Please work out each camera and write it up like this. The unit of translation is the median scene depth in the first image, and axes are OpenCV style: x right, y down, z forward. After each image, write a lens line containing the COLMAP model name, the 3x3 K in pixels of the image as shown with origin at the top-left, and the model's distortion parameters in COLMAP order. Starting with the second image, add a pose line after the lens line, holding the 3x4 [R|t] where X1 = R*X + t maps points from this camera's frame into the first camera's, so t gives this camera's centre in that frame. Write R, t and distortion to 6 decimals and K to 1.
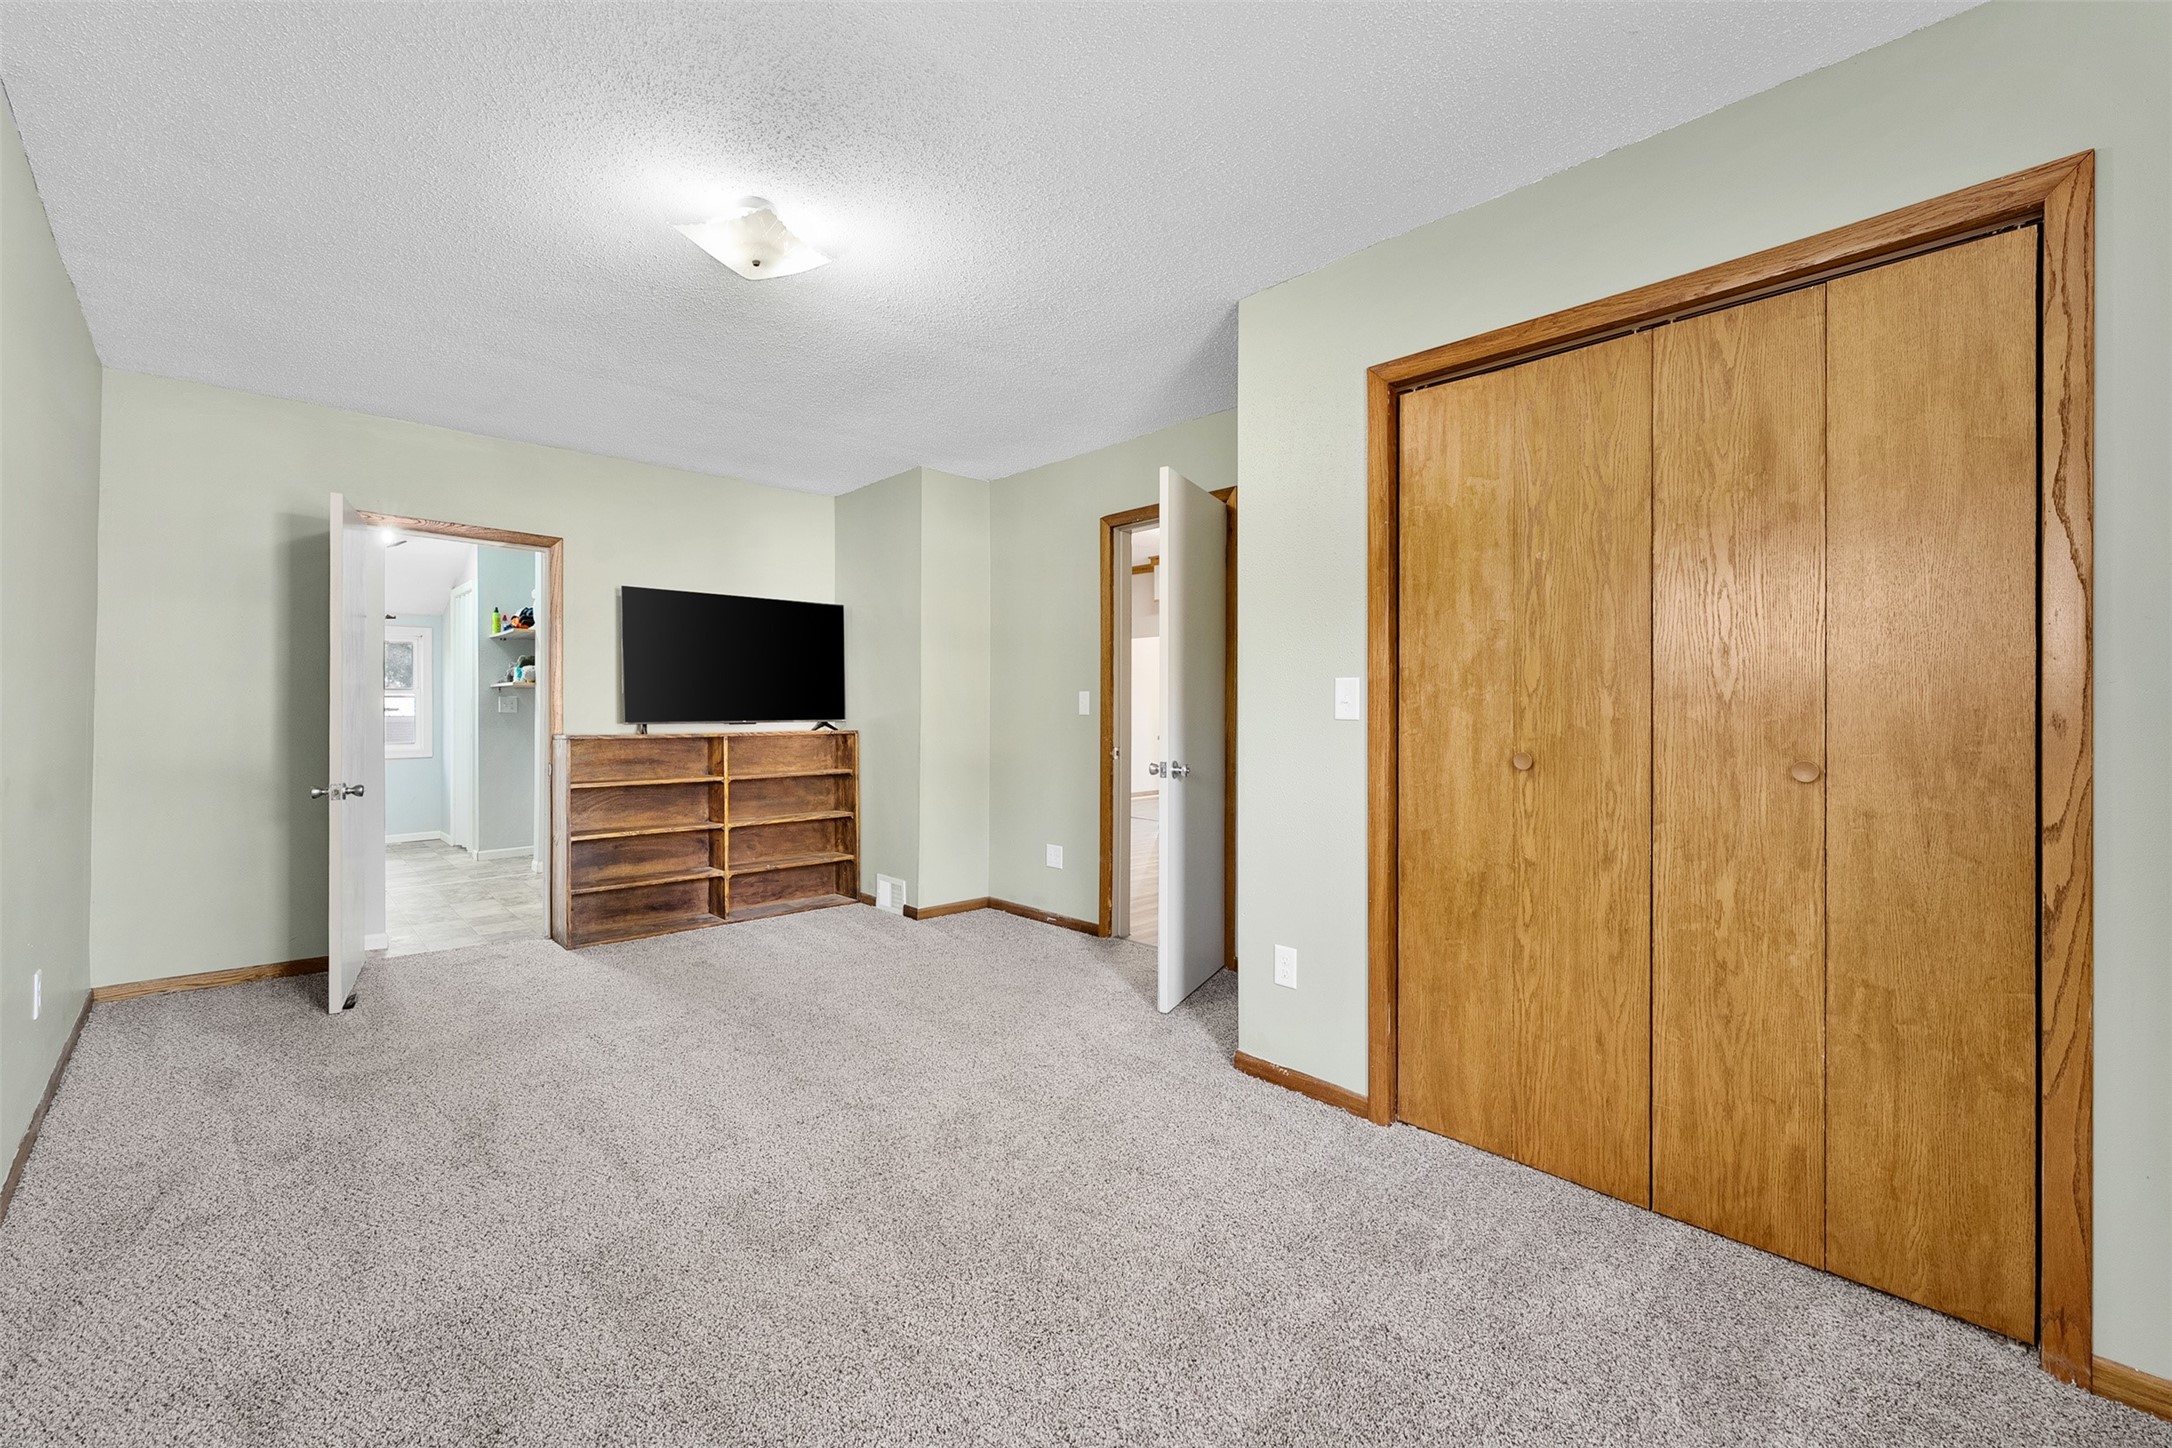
lens RADIAL K [[929.8, 0, 1085.3], [0, 929.8, 702.4], [0, 0, 1]] dist [0.000922, 0.000102]
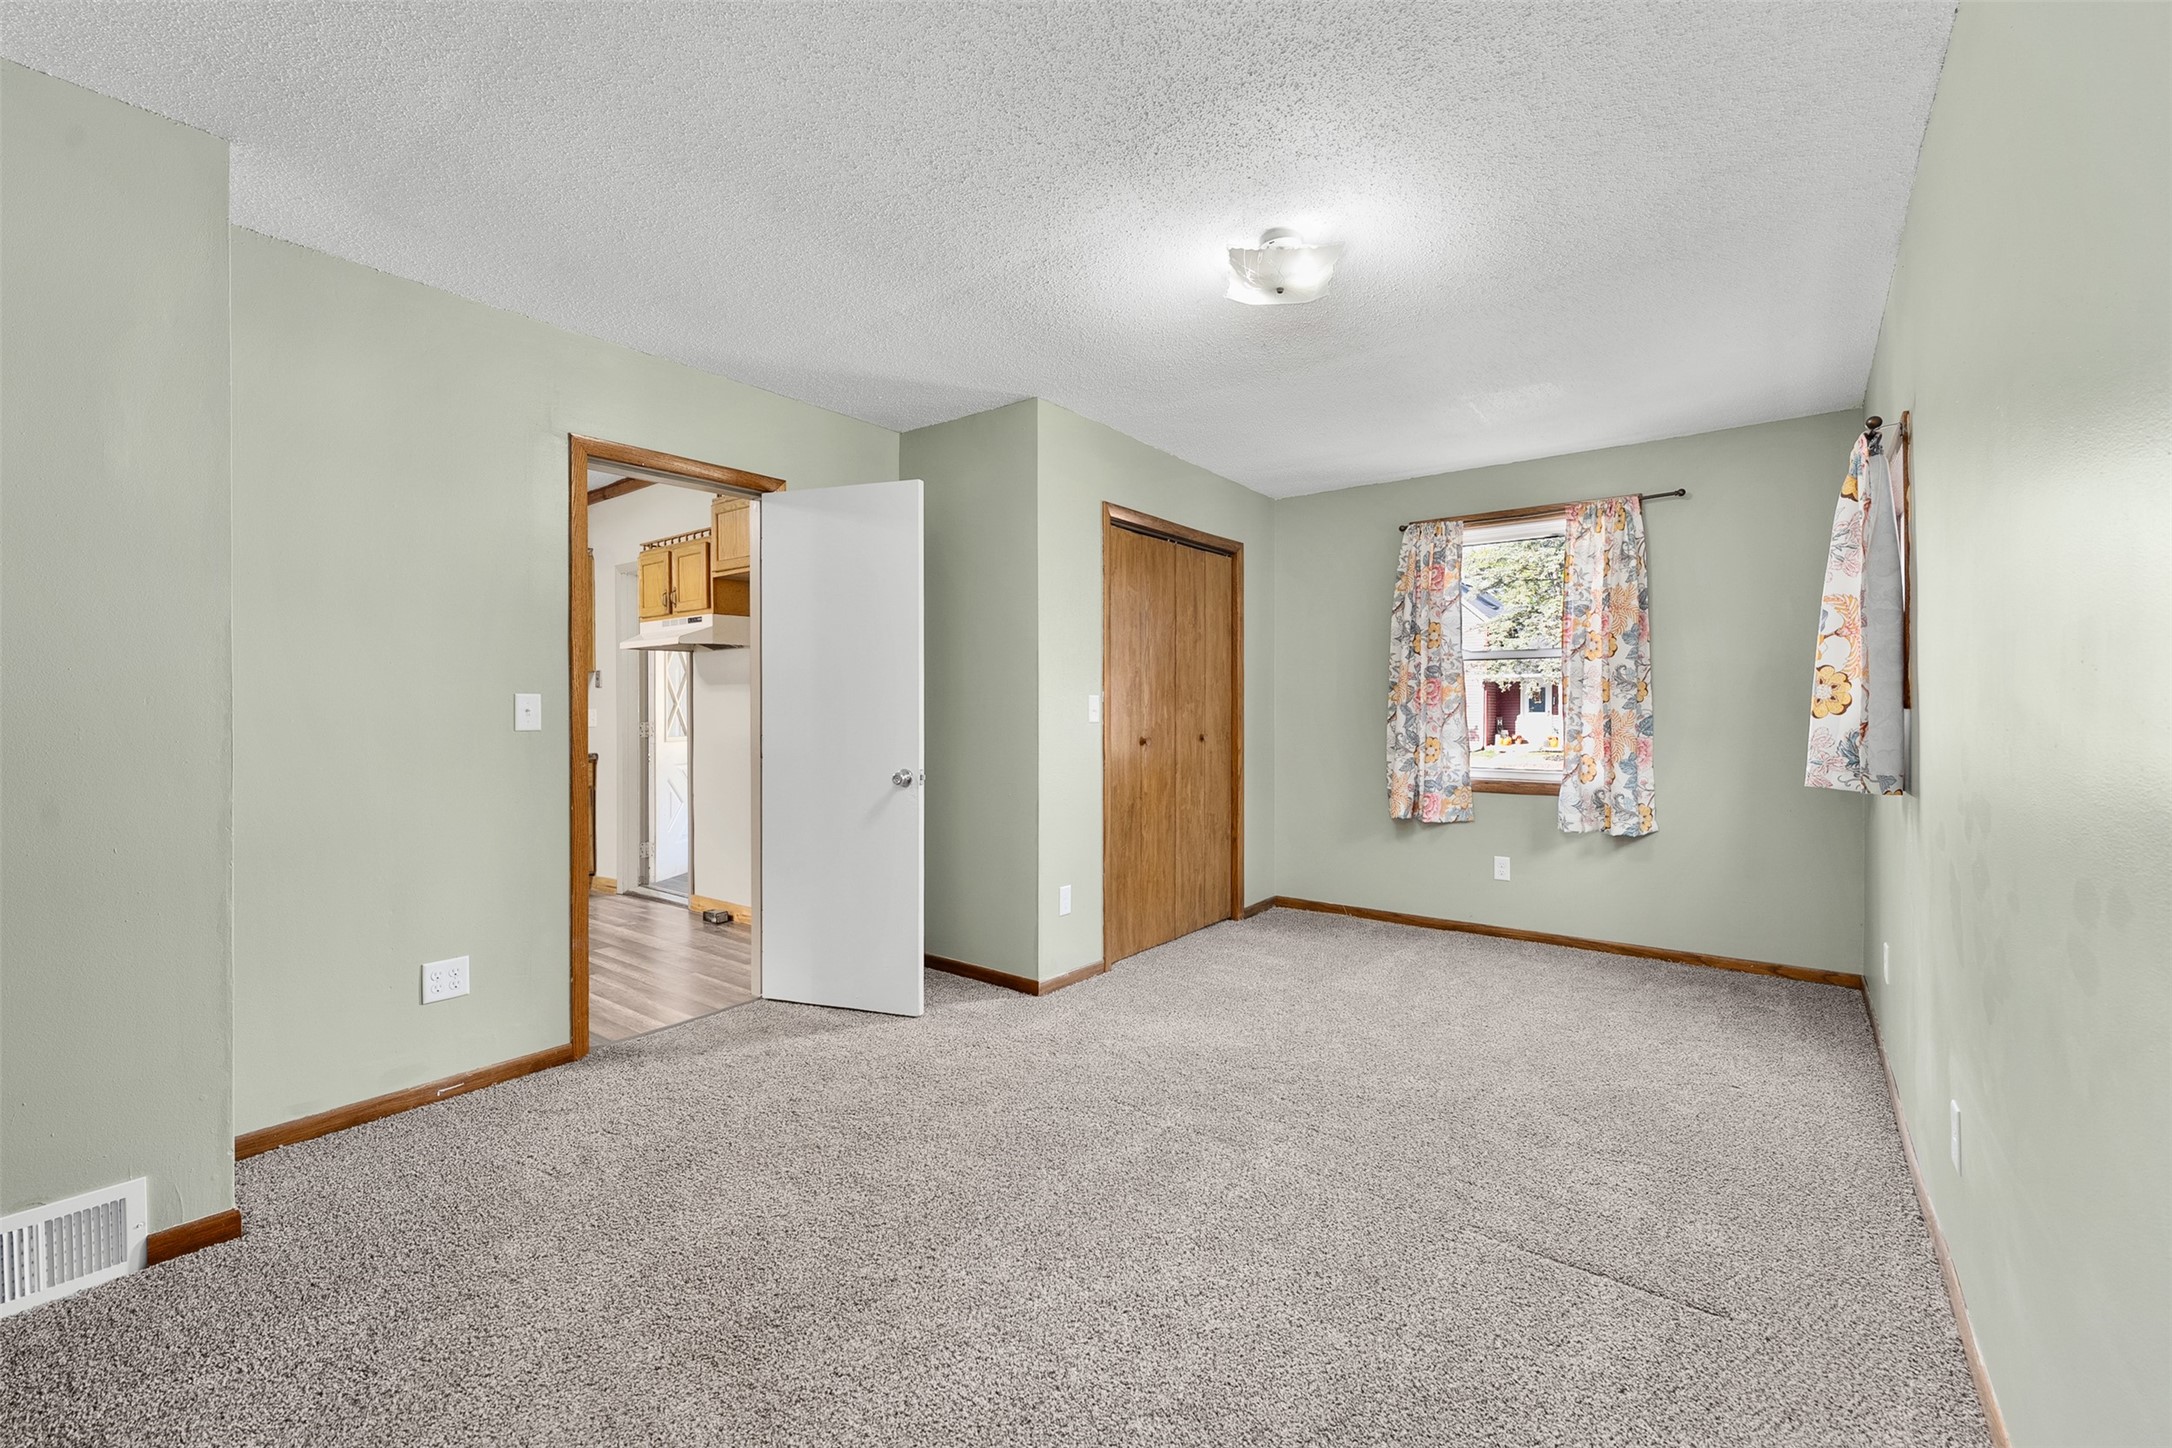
lens RADIAL K [[890.9, 0, 1086.0], [0, 890.9, 724.0], [0, 0, 1]] dist [-0.000252, -0.000068]
pose [[-0.182386, -0.009116, 0.983185, -1.448796], [0.003054, 0.999947, 0.009838, 0.009275], [-0.983222, 0.004797, -0.182348, 1.597424]]
